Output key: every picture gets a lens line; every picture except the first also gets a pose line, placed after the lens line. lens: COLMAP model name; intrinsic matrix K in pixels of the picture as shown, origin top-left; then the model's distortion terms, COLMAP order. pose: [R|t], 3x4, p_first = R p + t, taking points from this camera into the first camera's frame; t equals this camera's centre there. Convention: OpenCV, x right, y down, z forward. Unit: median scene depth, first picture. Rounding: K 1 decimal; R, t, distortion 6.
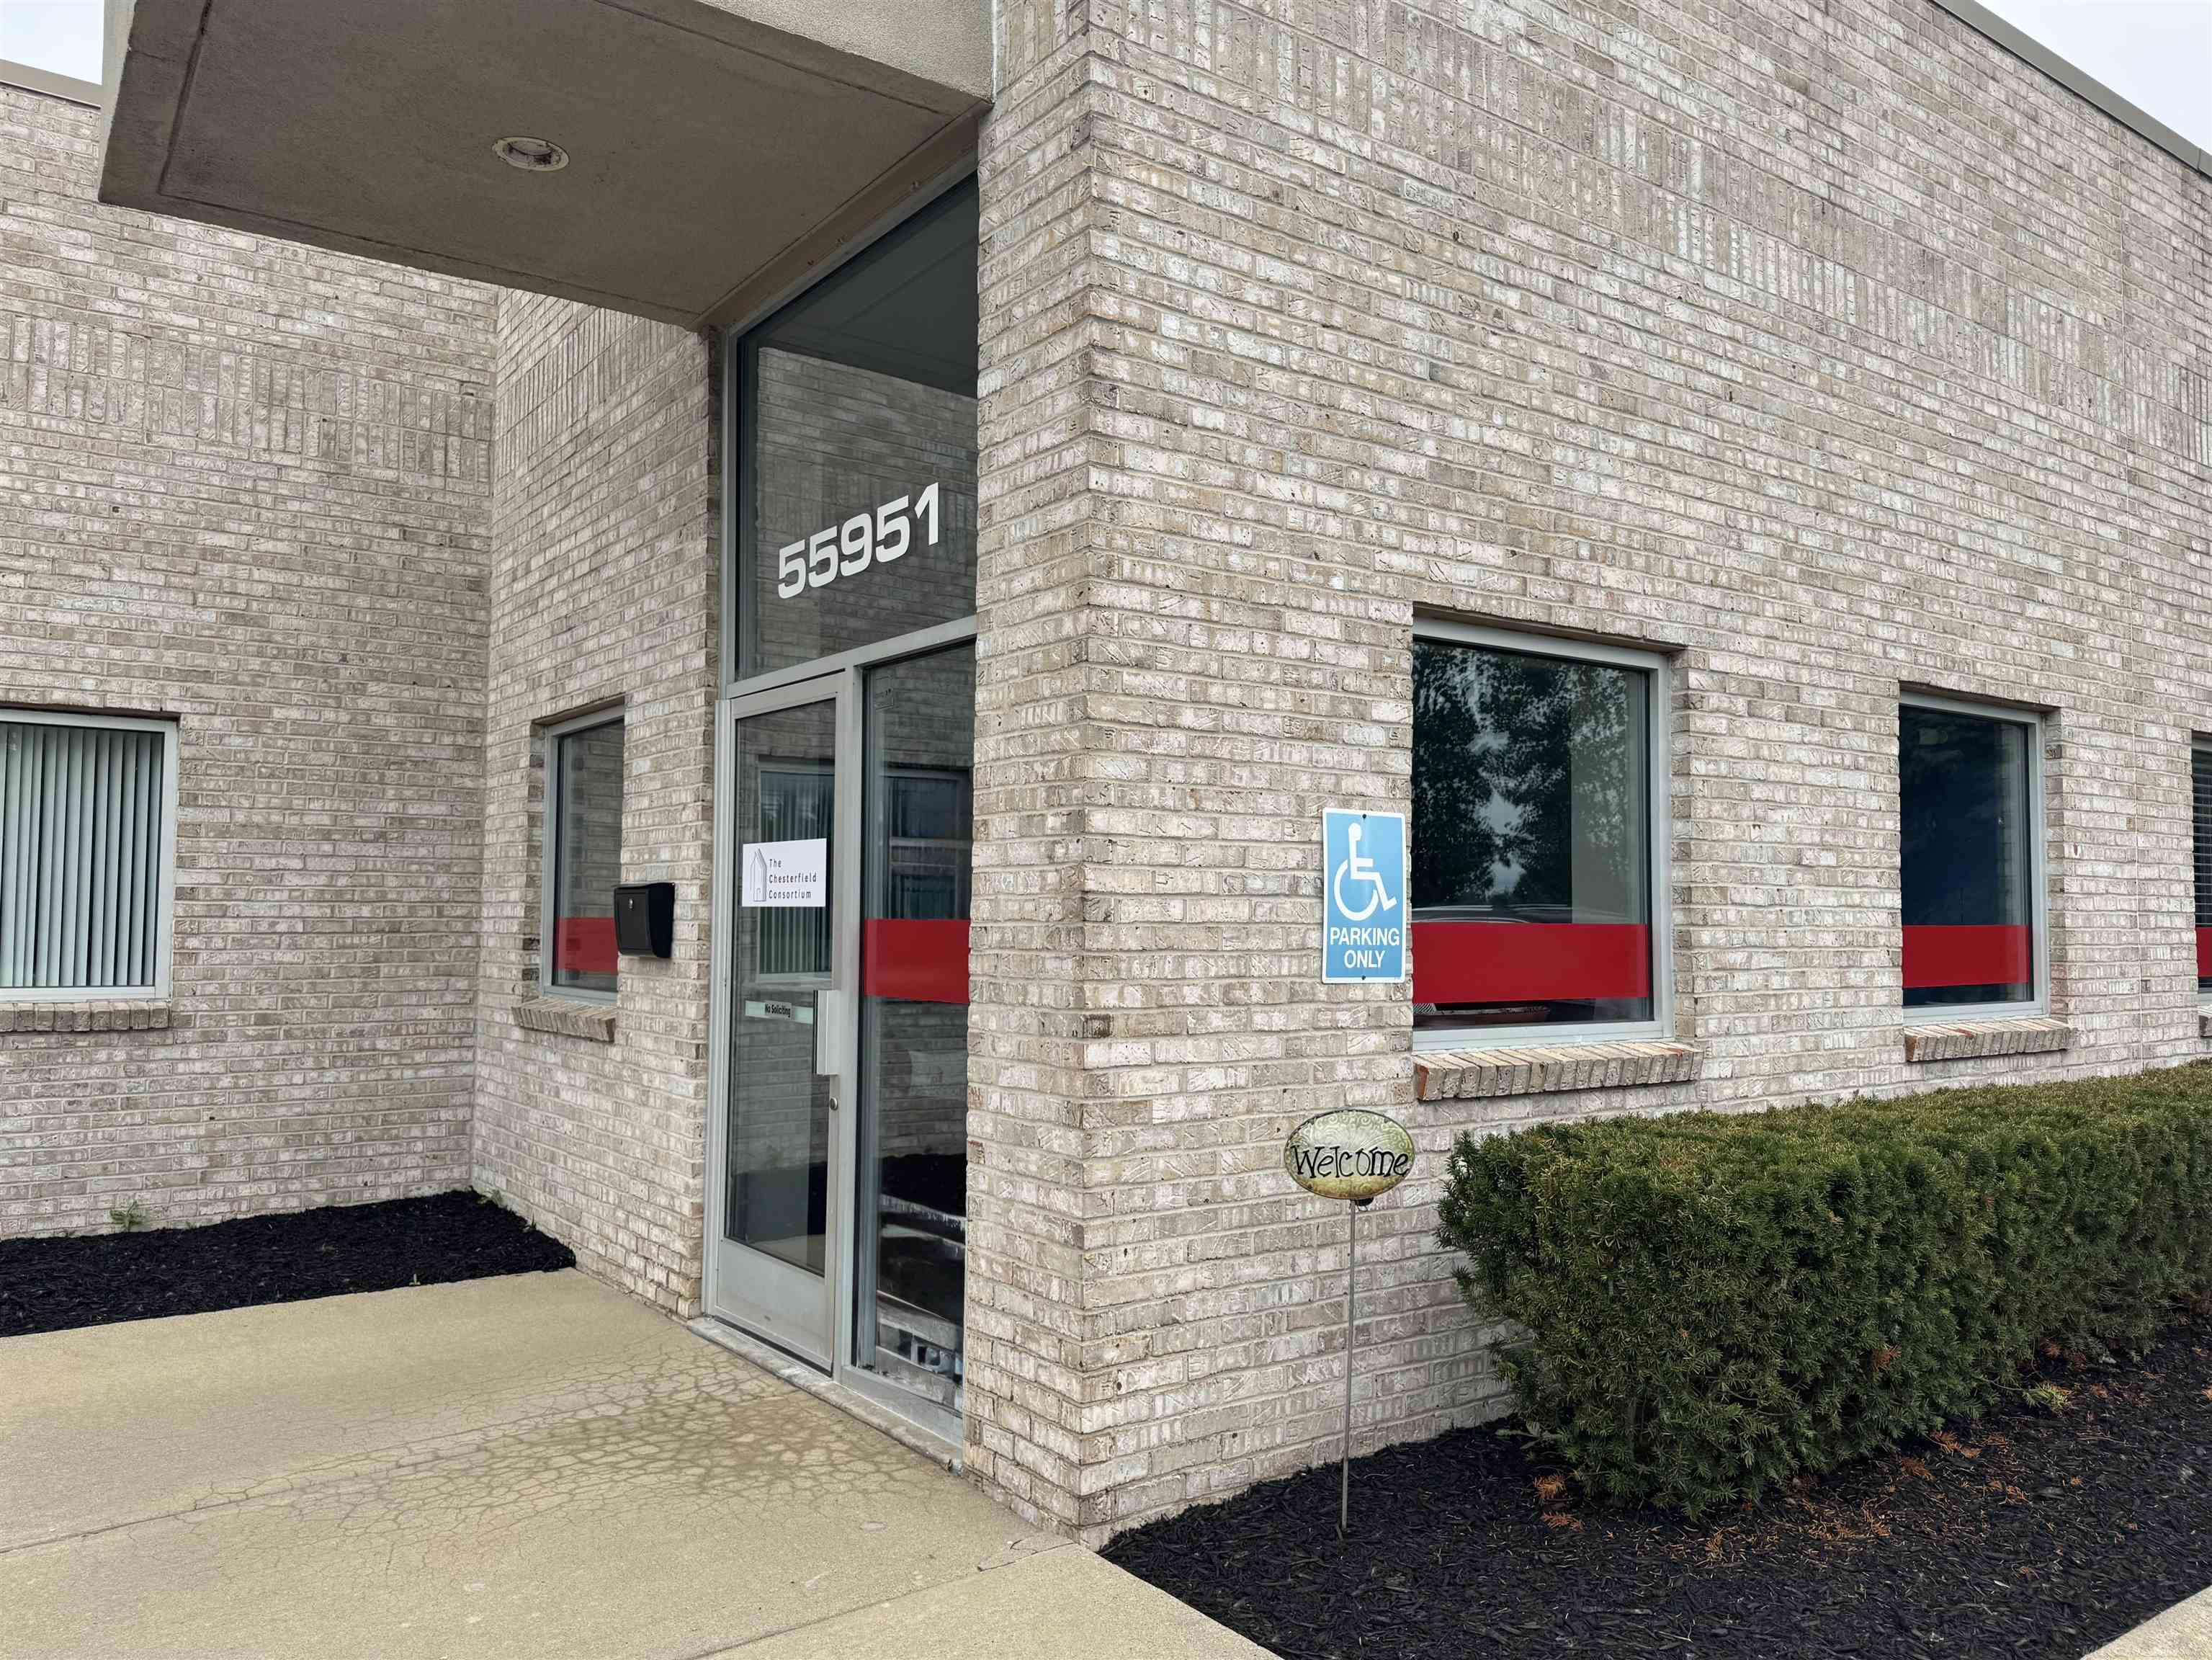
lens RADIAL K [[1581.7, 0, 1118.5], [0, 1581.7, 832.4], [0, 0, 1]] dist [0.097554, -0.140720]
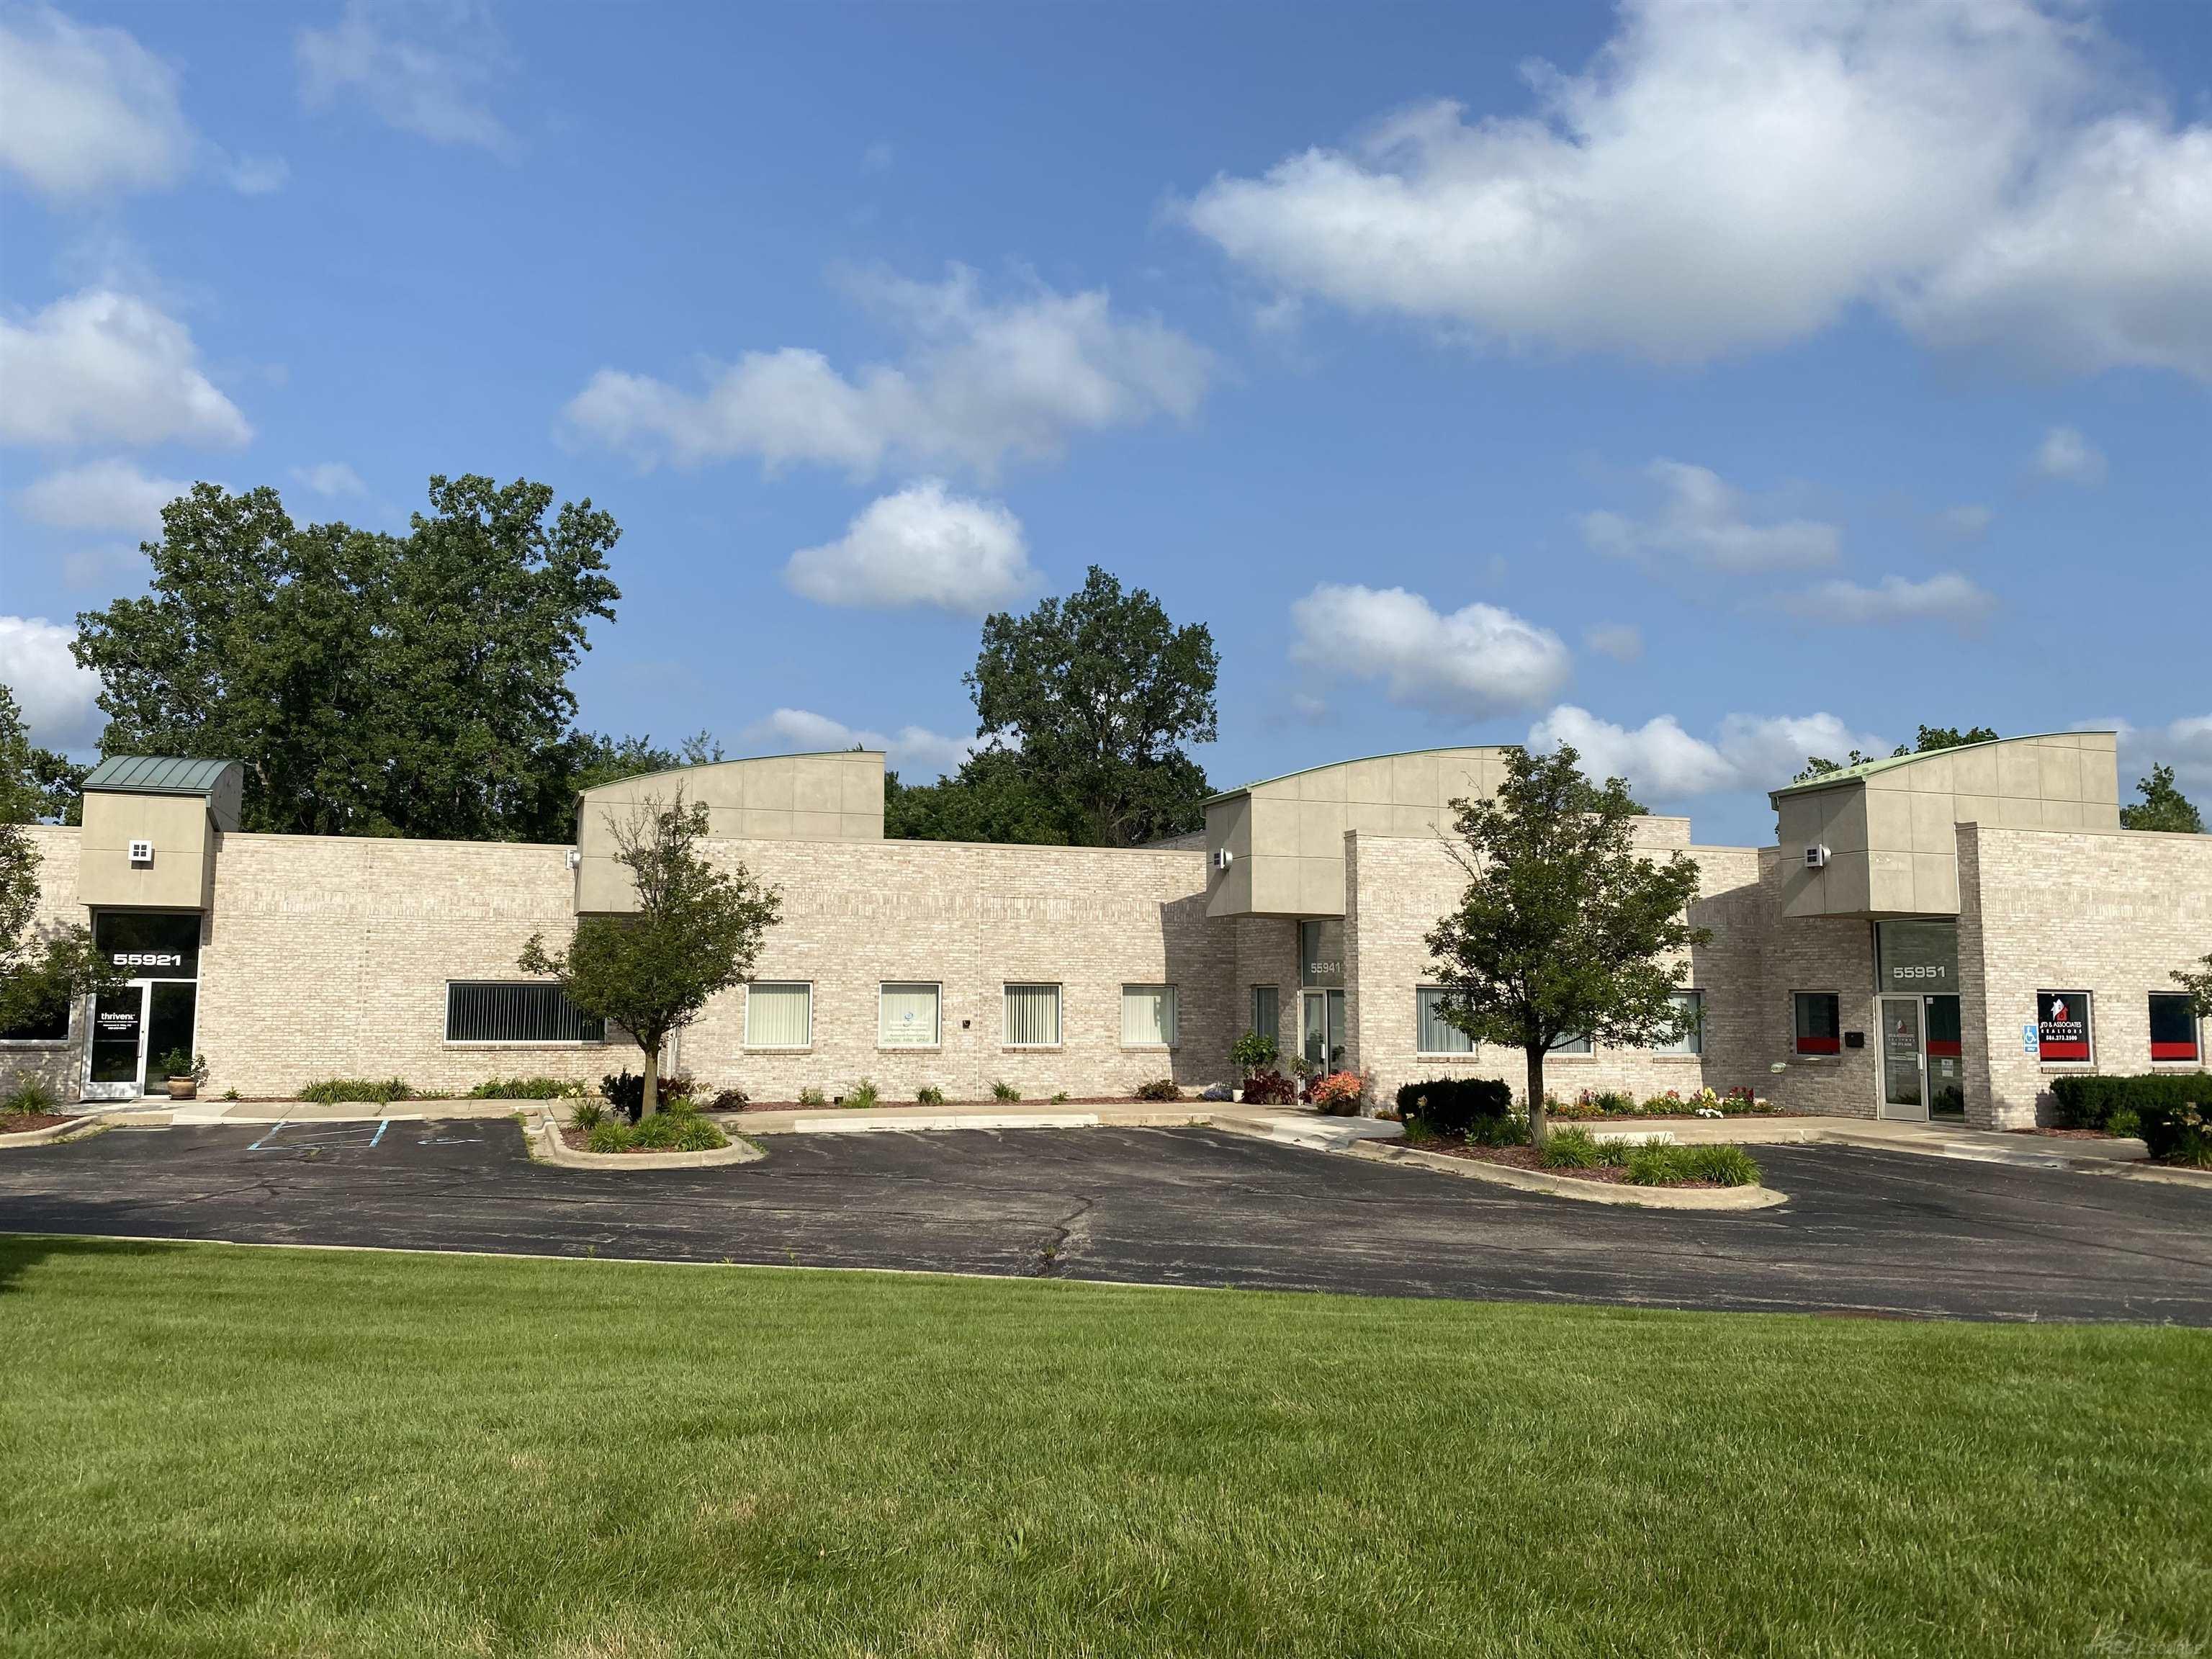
lens RADIAL K [[1654.3, 0, 1106.2], [0, 1654.3, 816.5], [0, 0, 1]] dist [0.004343, 0.001710]
pose [[0.960511, -0.029327, -0.276691, -1.265503], [0.012173, 0.997907, -0.063513, -0.388272], [0.277975, 0.057637, 0.958858, -5.285672]]
